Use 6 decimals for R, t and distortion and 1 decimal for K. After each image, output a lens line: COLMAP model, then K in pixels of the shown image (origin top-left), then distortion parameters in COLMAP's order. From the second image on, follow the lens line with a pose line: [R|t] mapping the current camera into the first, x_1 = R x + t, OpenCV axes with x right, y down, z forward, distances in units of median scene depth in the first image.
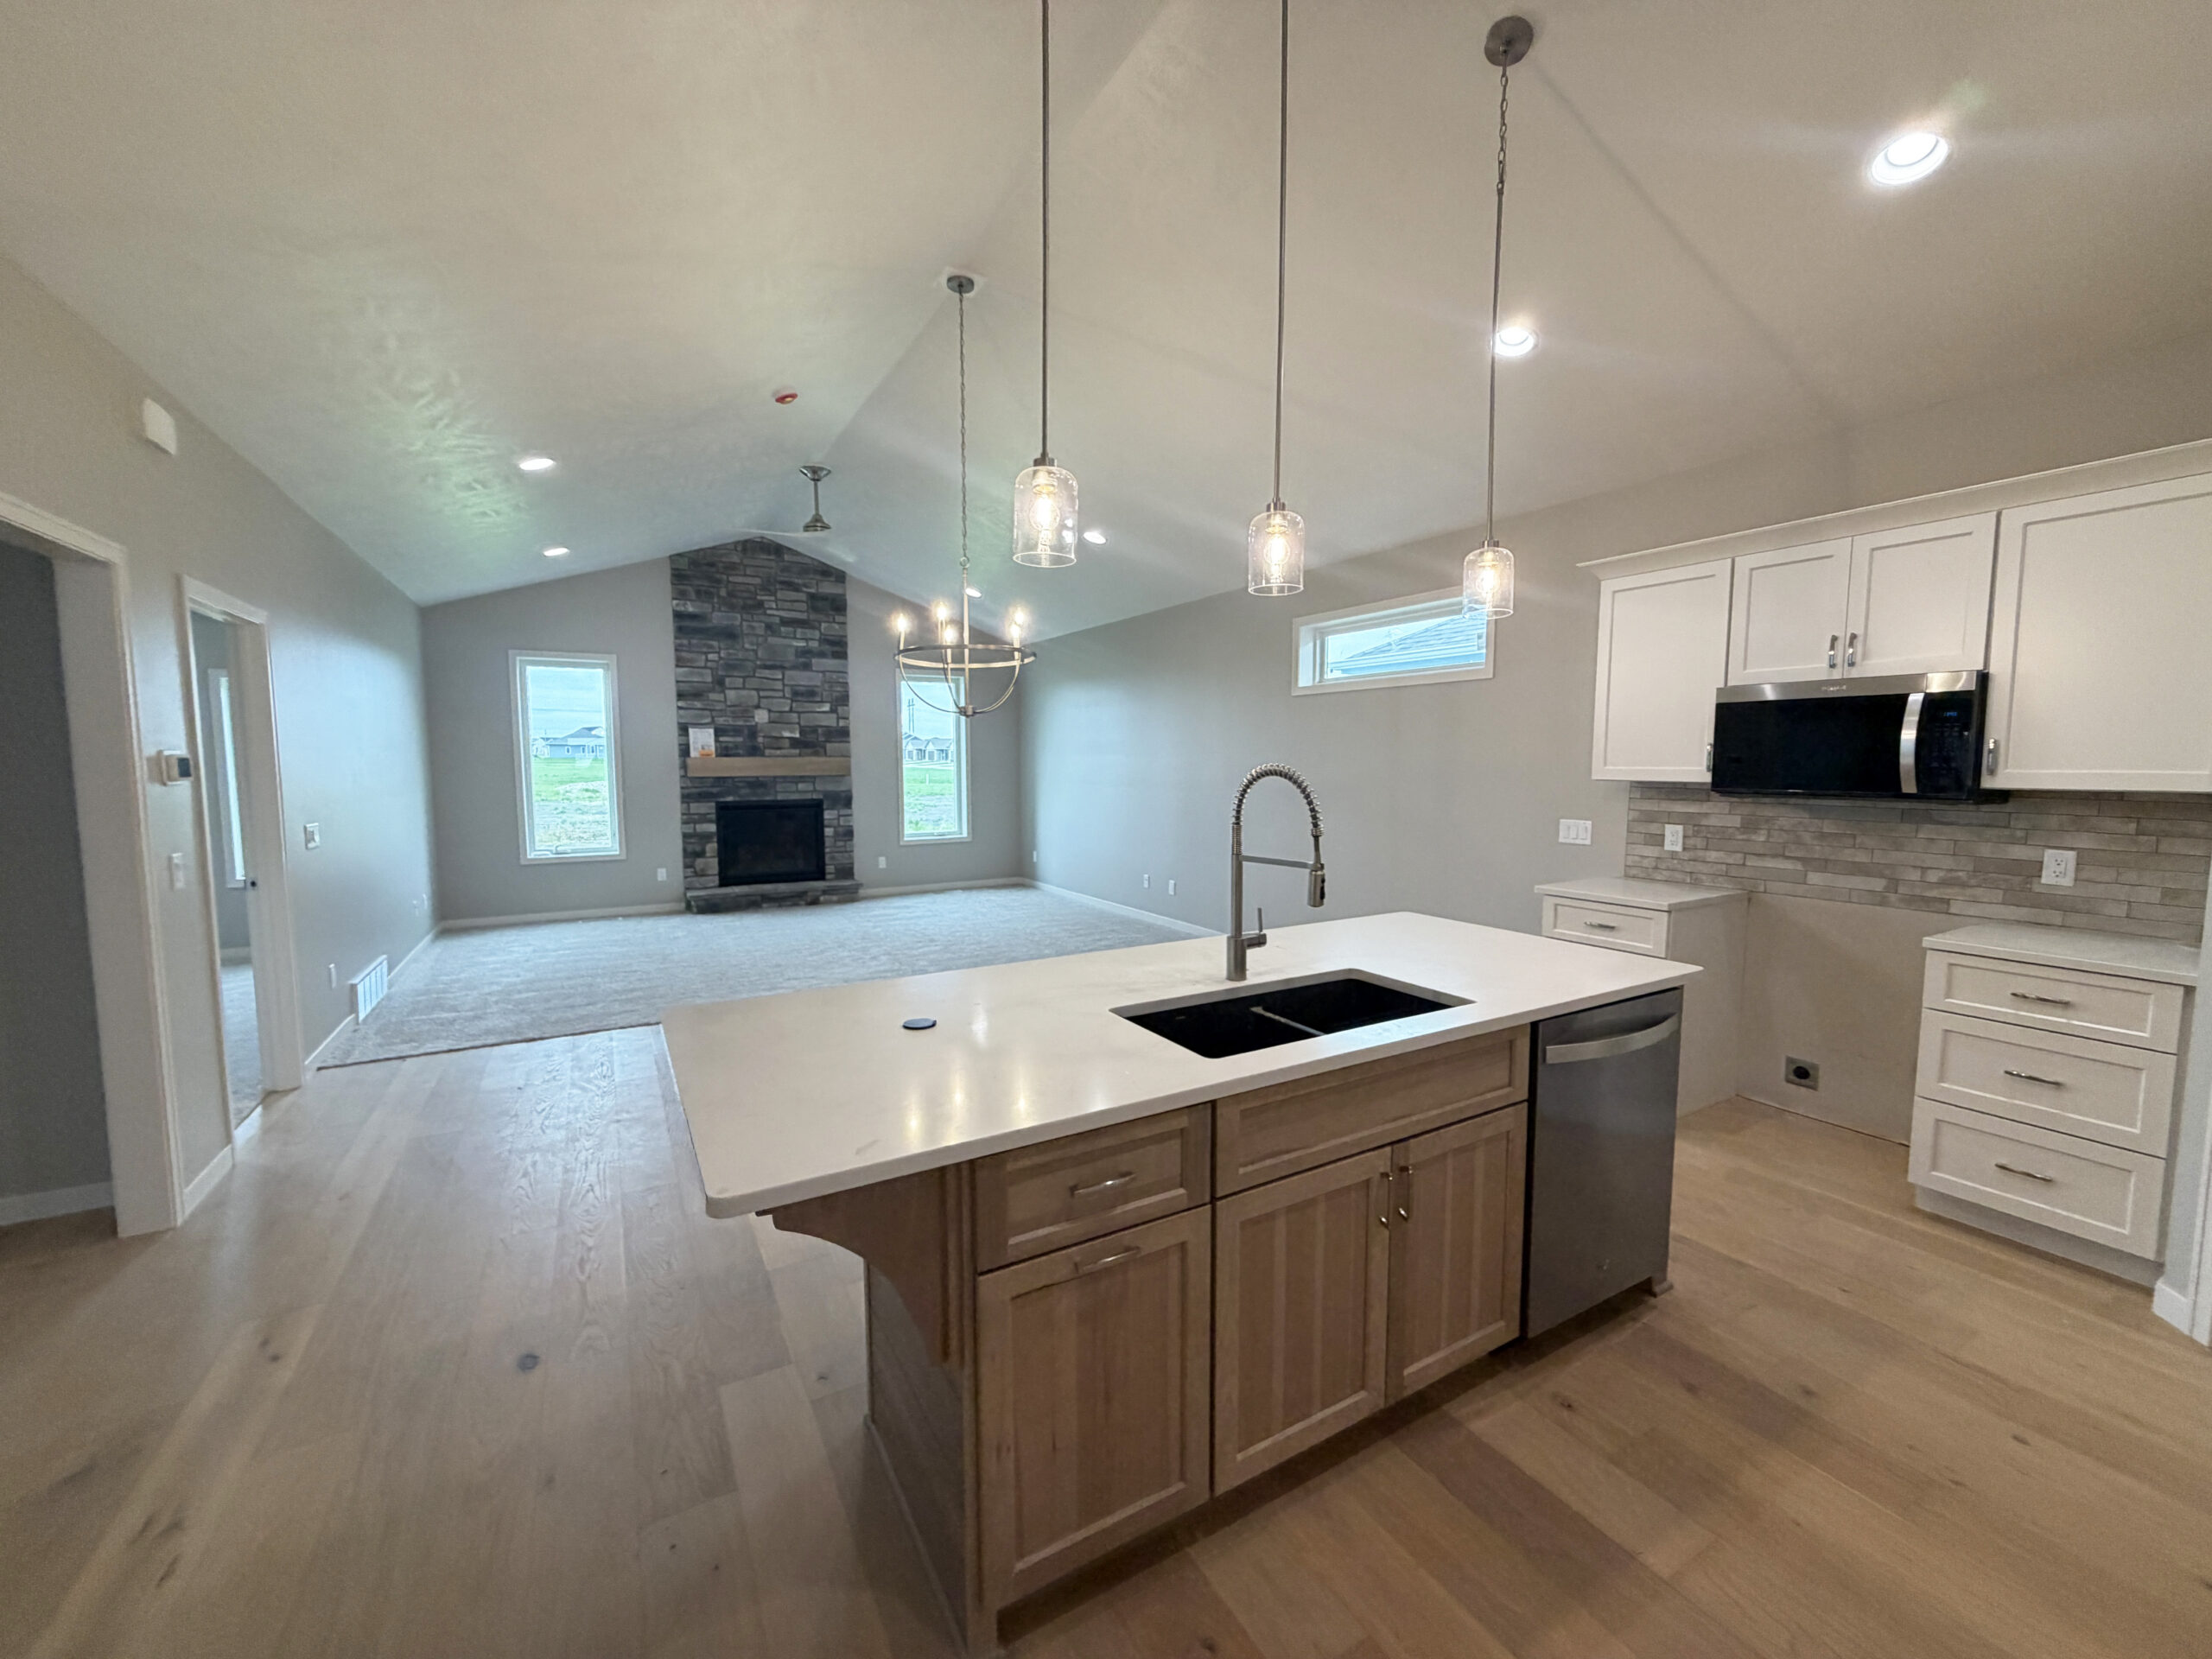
lens RADIAL K [[881.0, 0, 1103.1], [0, 881.0, 834.8], [0, 0, 1]] dist [0.000265, 0.000203]
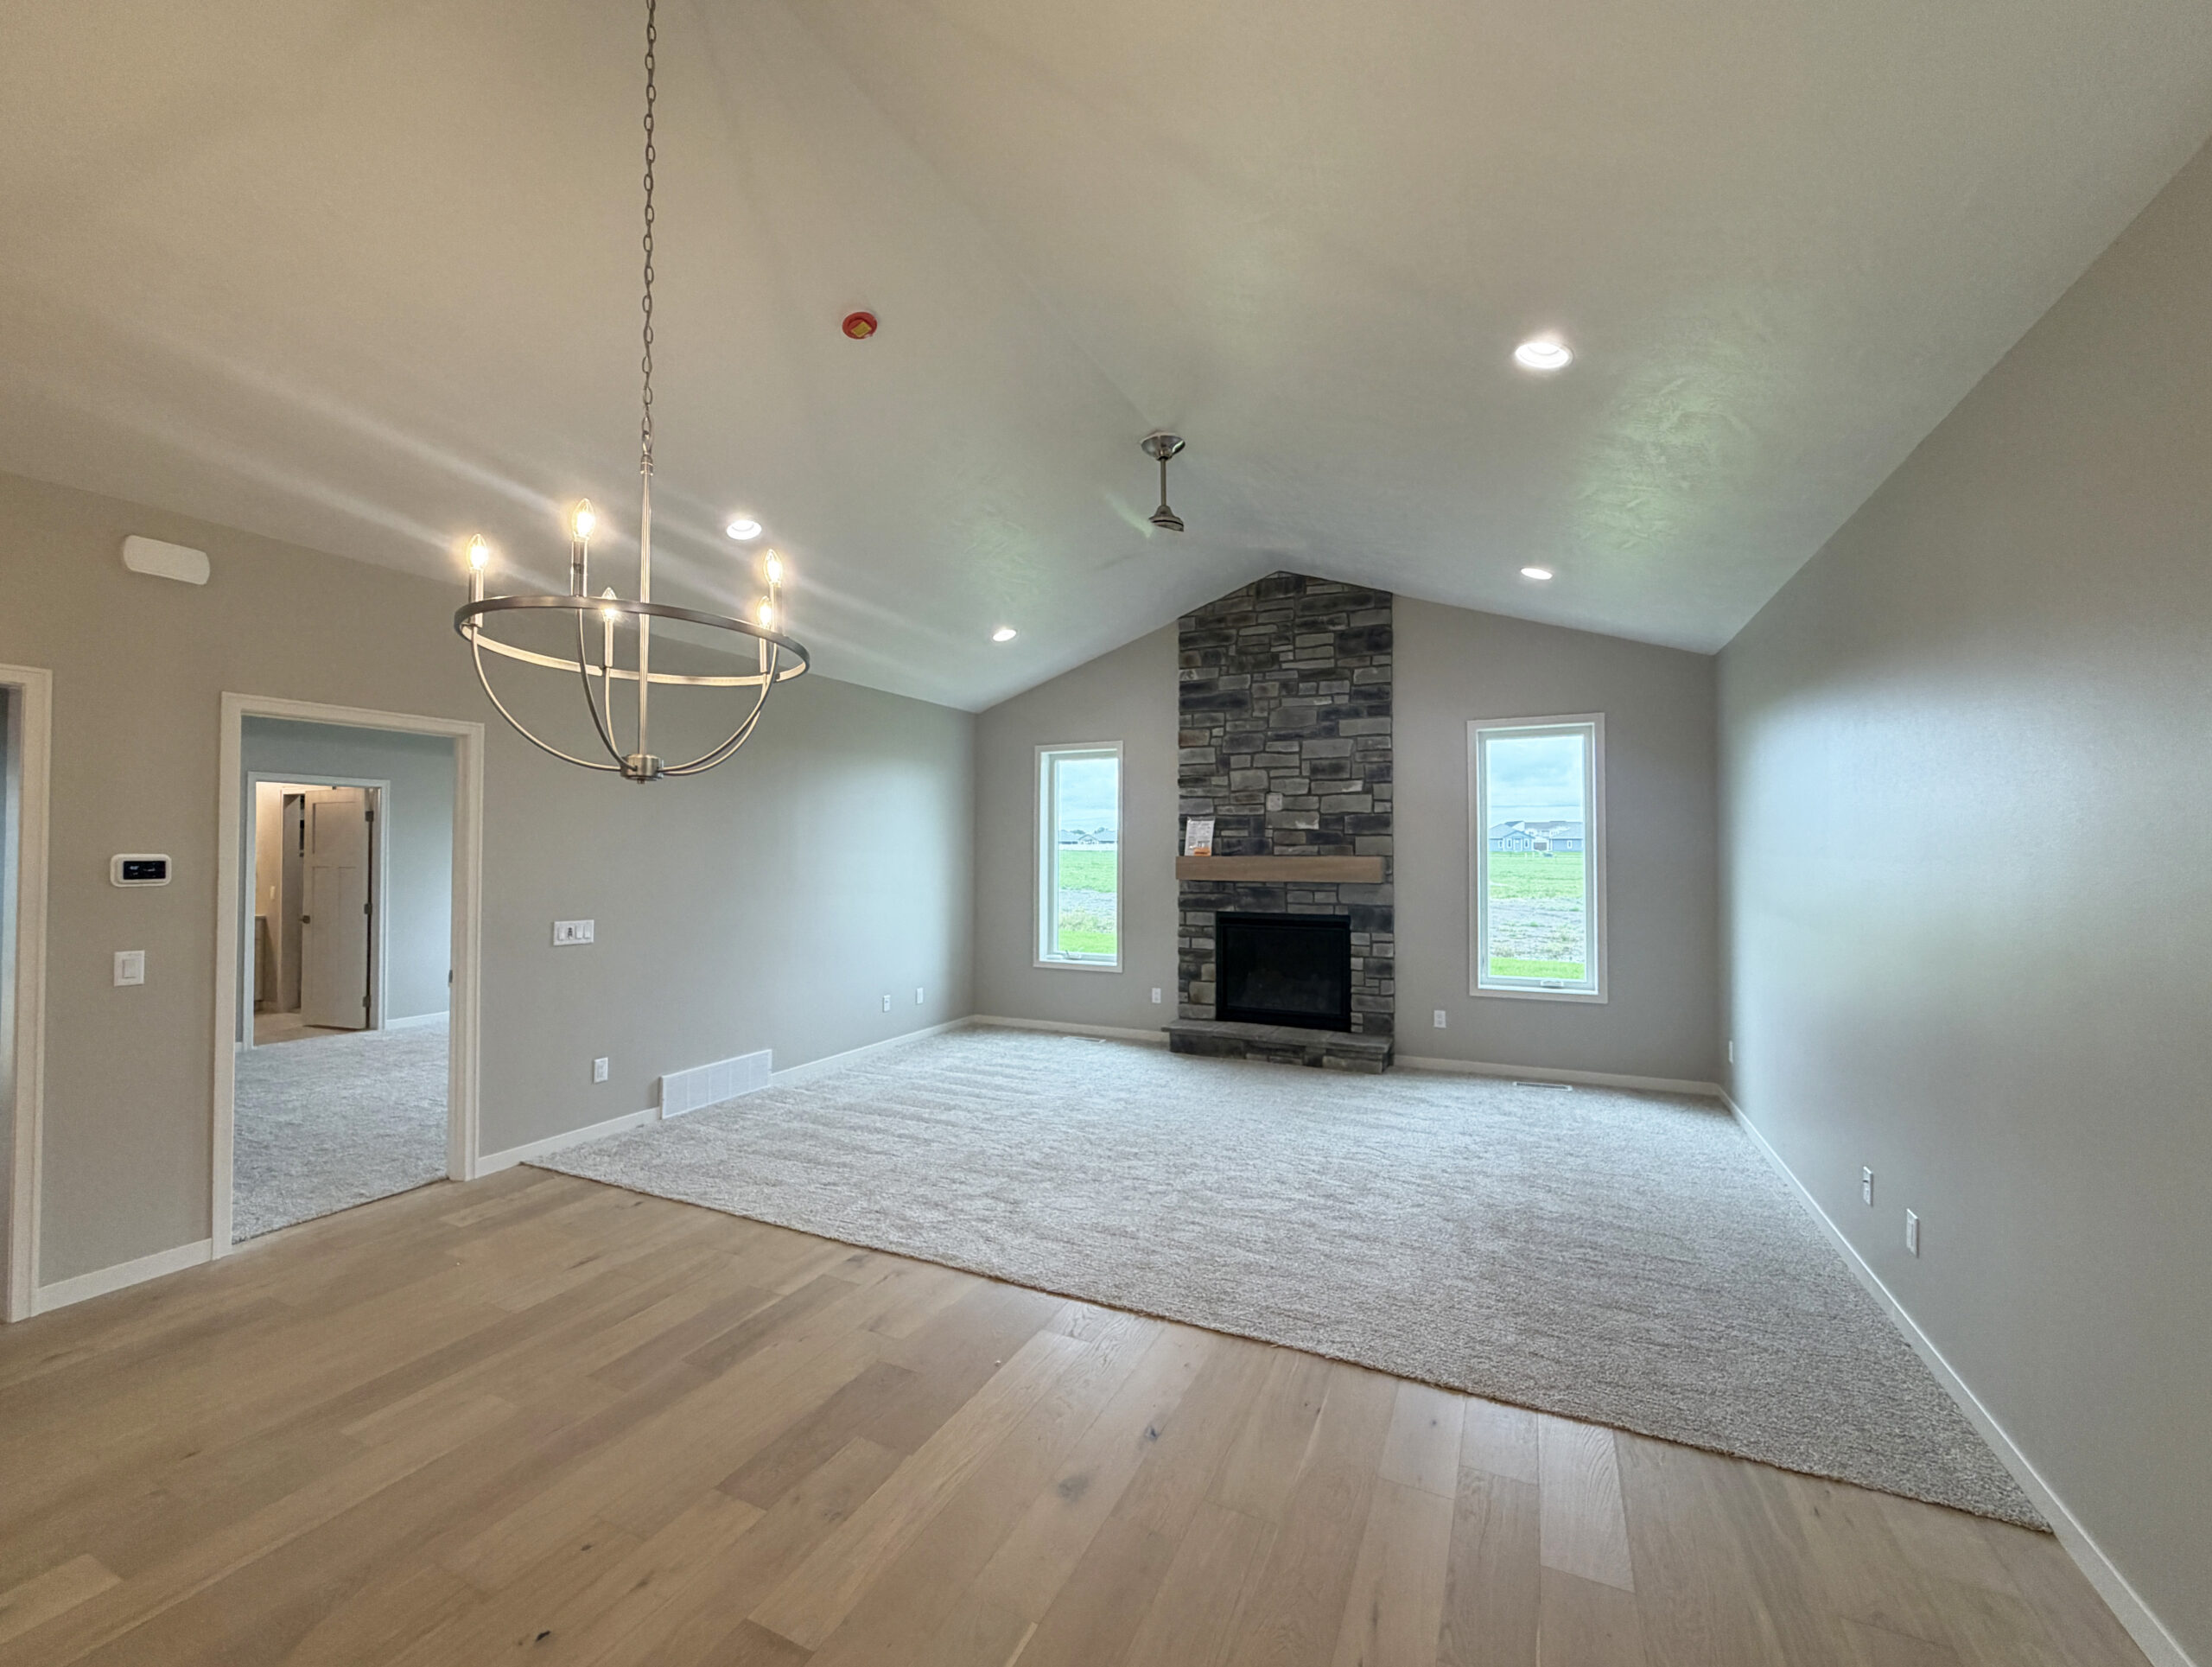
lens RADIAL K [[901.7, 0, 1105.4], [0, 901.7, 838.4], [0, 0, 1]] dist [0.000352, -0.000075]
pose [[0.566274, -0.008354, -0.824175, 0.168004], [-0.073300, 0.995476, -0.060453, -0.045239], [0.820951, 0.094645, 0.563100, 0.436296]]
